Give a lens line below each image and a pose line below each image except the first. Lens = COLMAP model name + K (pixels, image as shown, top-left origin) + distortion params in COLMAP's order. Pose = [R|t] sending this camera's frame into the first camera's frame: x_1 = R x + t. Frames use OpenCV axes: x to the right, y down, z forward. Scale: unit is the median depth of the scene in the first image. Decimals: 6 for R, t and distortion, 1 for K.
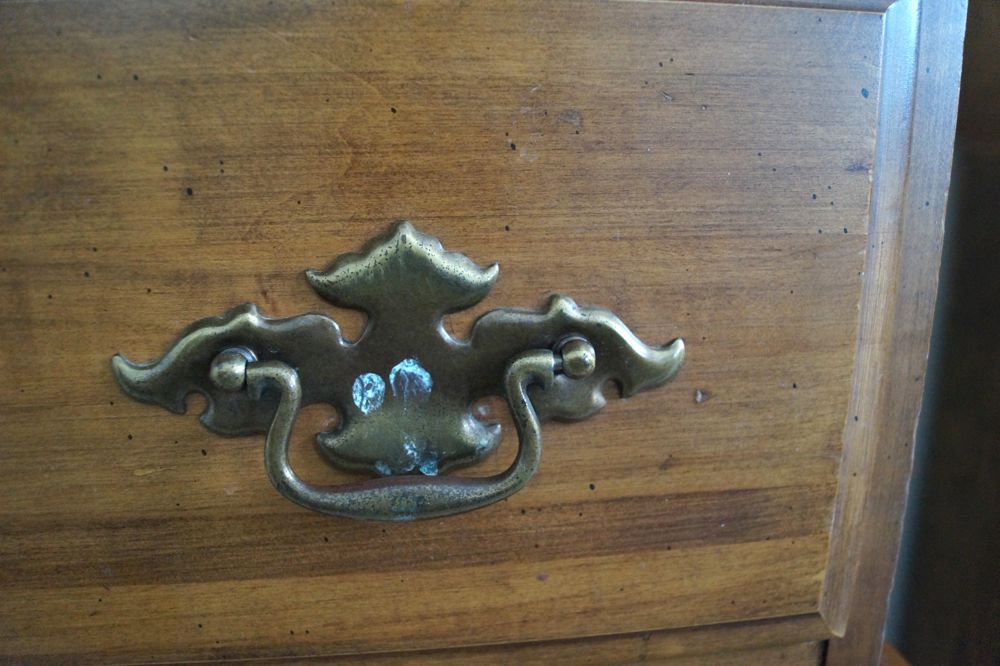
lens RADIAL K [[772.2, 0, 499.6], [0, 772.2, 333.4], [0, 0, 1]] dist [-0.066428, 0.001969]
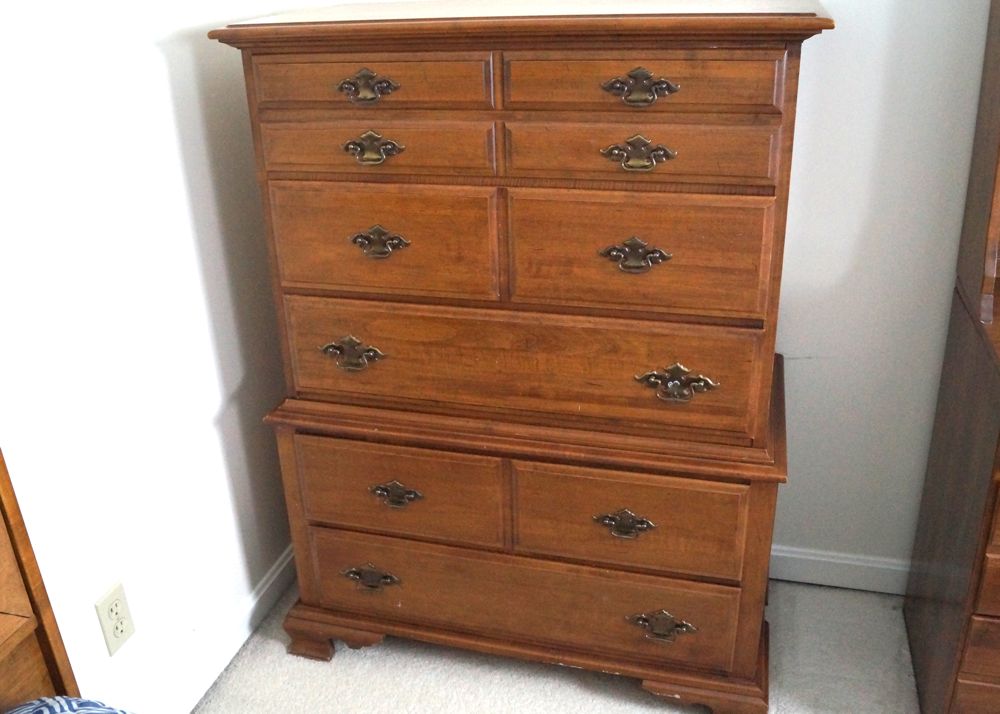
lens RADIAL K [[903.0, 0, 500.9], [0, 903.0, 357.3], [0, 0, 1]] dist [-0.003540, -0.001588]
pose [[0.918577, 0.130320, -0.373139, 1.430643], [-0.070479, 0.982955, 0.169800, -1.438646], [0.388907, -0.129676, 0.912105, -6.977608]]
